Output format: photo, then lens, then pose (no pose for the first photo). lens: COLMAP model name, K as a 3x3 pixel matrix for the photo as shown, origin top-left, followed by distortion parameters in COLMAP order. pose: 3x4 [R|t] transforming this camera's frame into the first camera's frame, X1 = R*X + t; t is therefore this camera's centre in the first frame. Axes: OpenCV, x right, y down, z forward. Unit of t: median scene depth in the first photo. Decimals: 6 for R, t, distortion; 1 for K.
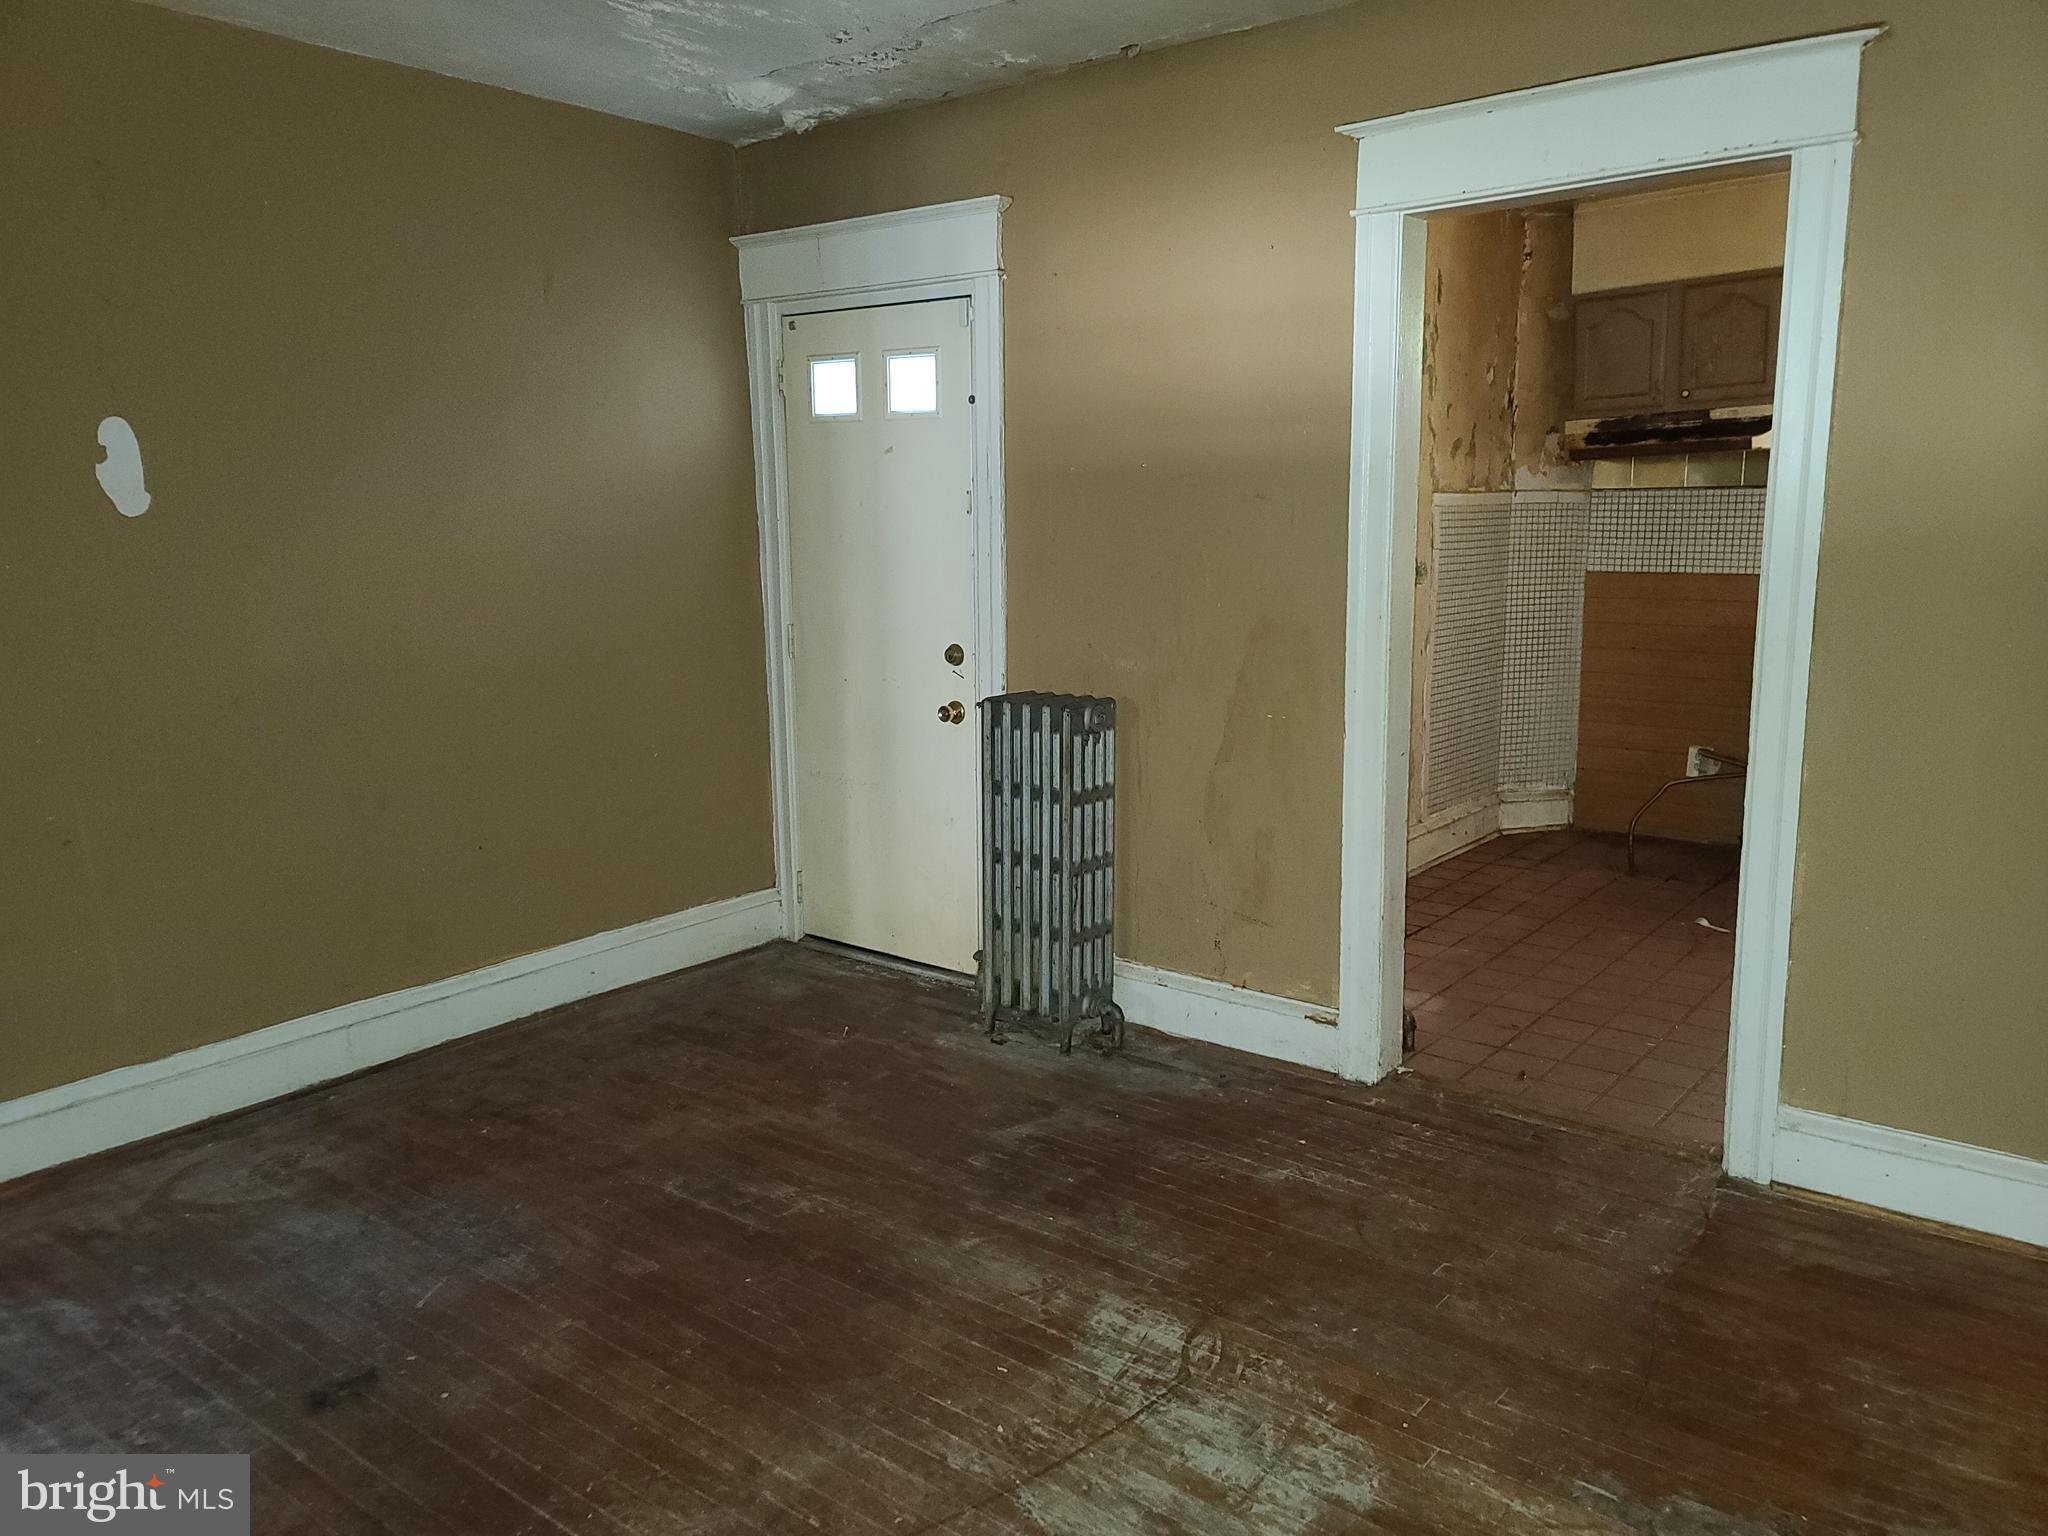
lens RADIAL K [[1494.4, 0, 1018.3], [0, 1494.4, 749.1], [0, 0, 1]] dist [0.084300, -0.077878]
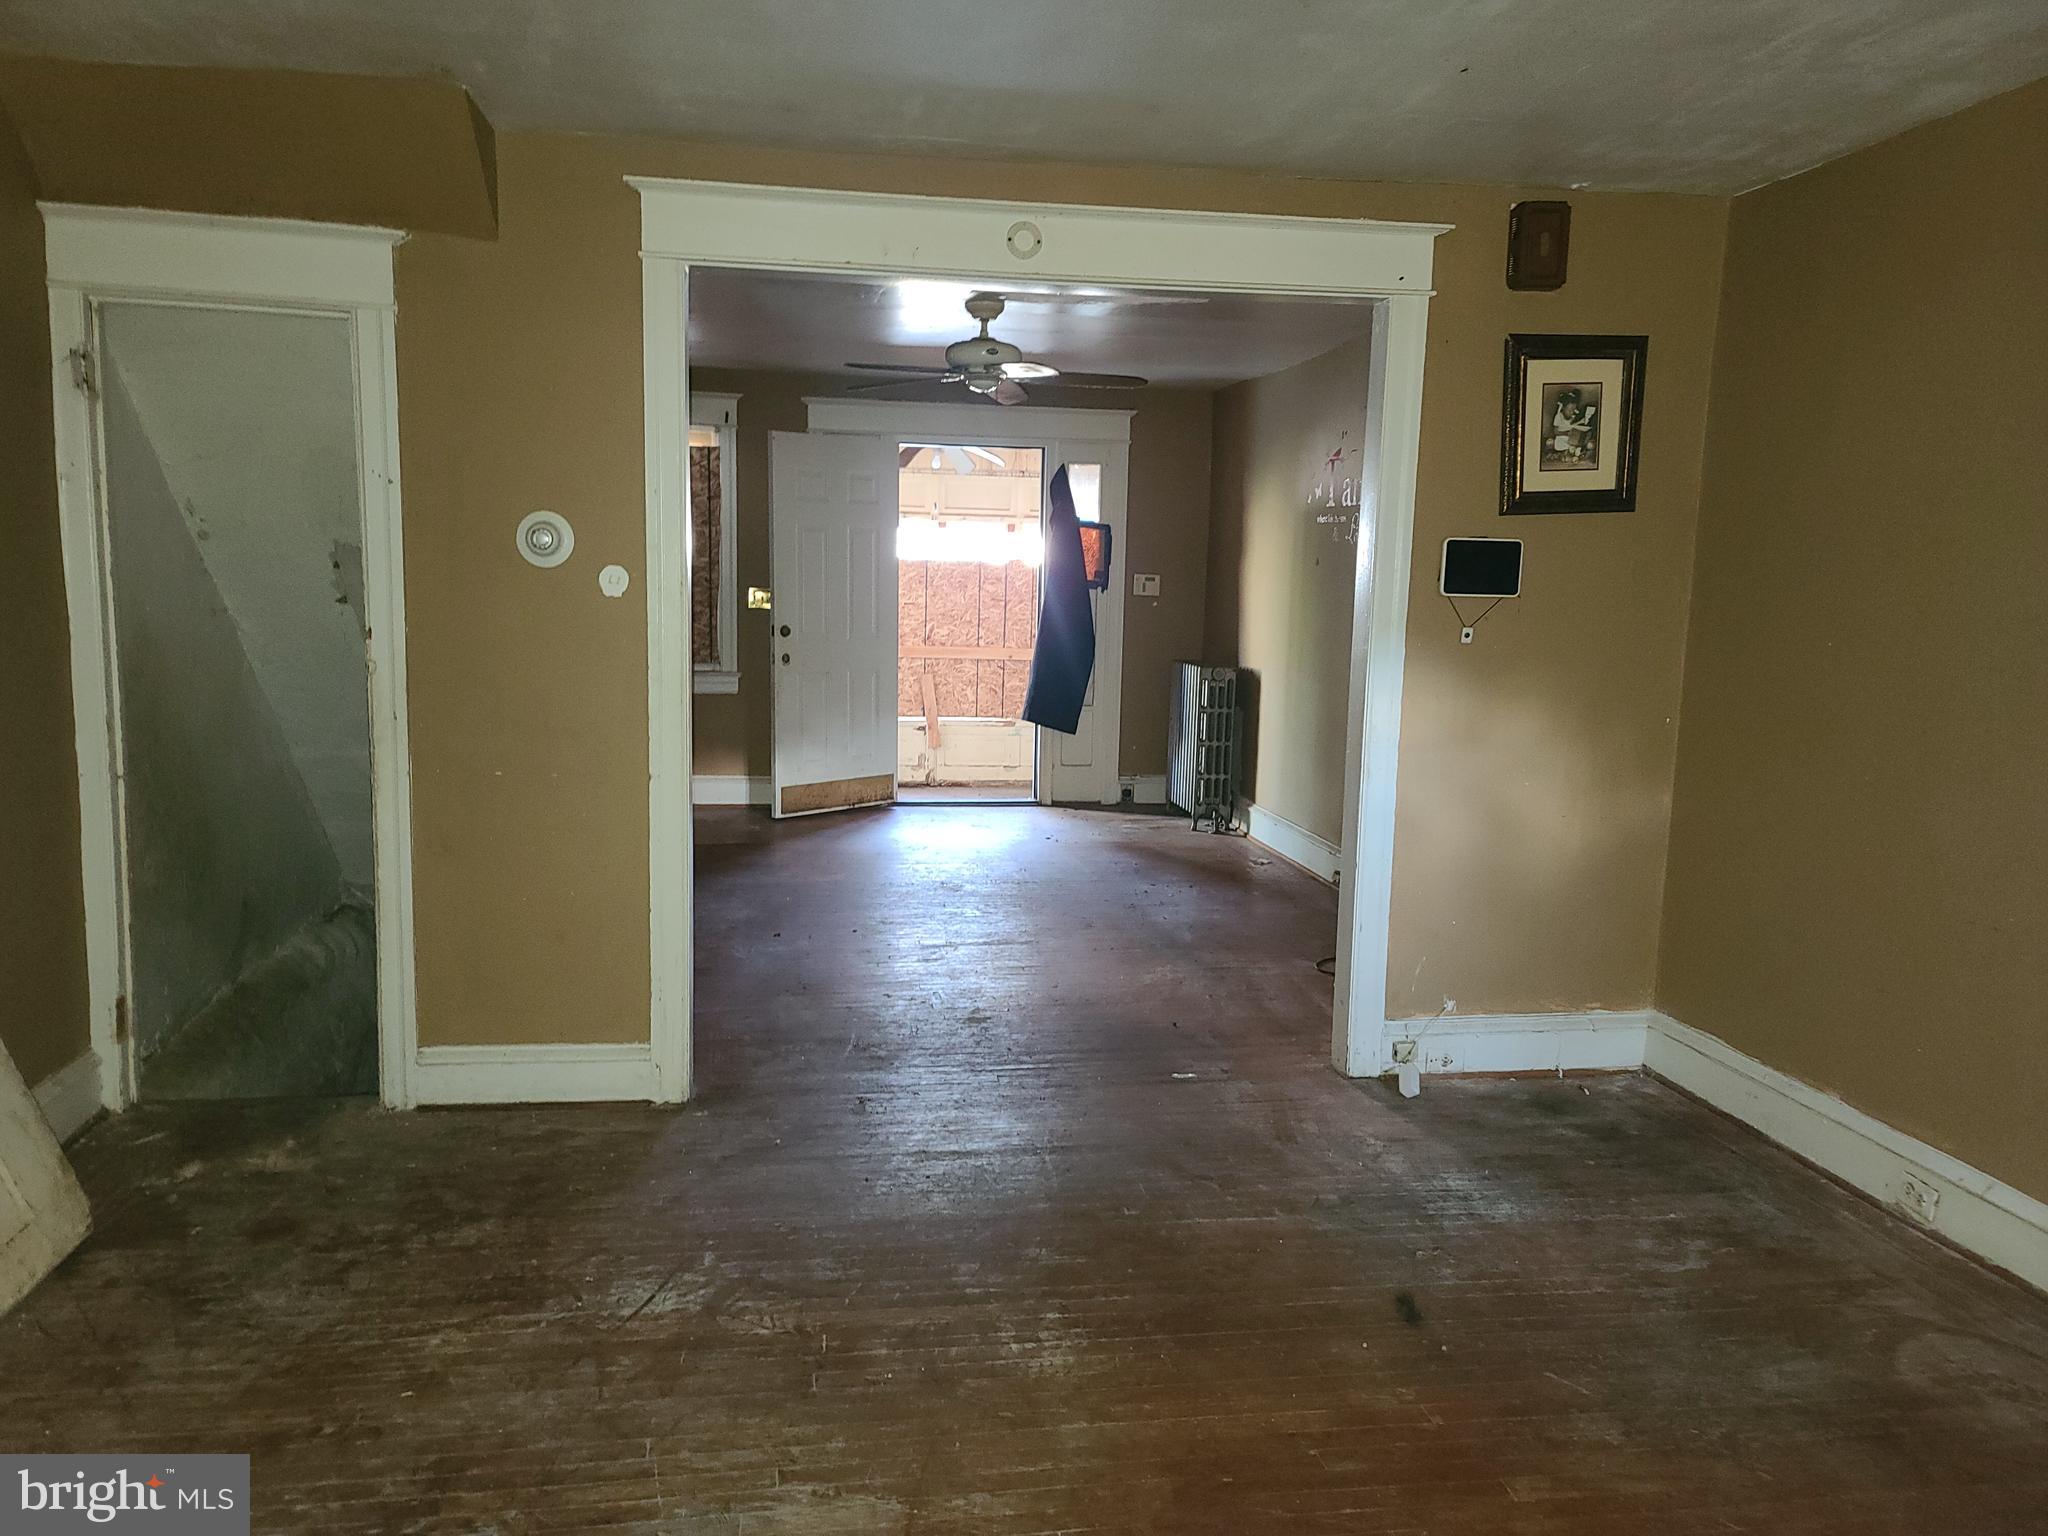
lens RADIAL K [[1494.4, 0, 1018.3], [0, 1494.4, 749.1], [0, 0, 1]] dist [0.084300, -0.077878]
pose [[-0.680104, 0.086185, -0.728032, 0.536677], [-0.128868, 0.963549, 0.234450, -0.221068], [0.721701, 0.253270, -0.644207, 1.282627]]
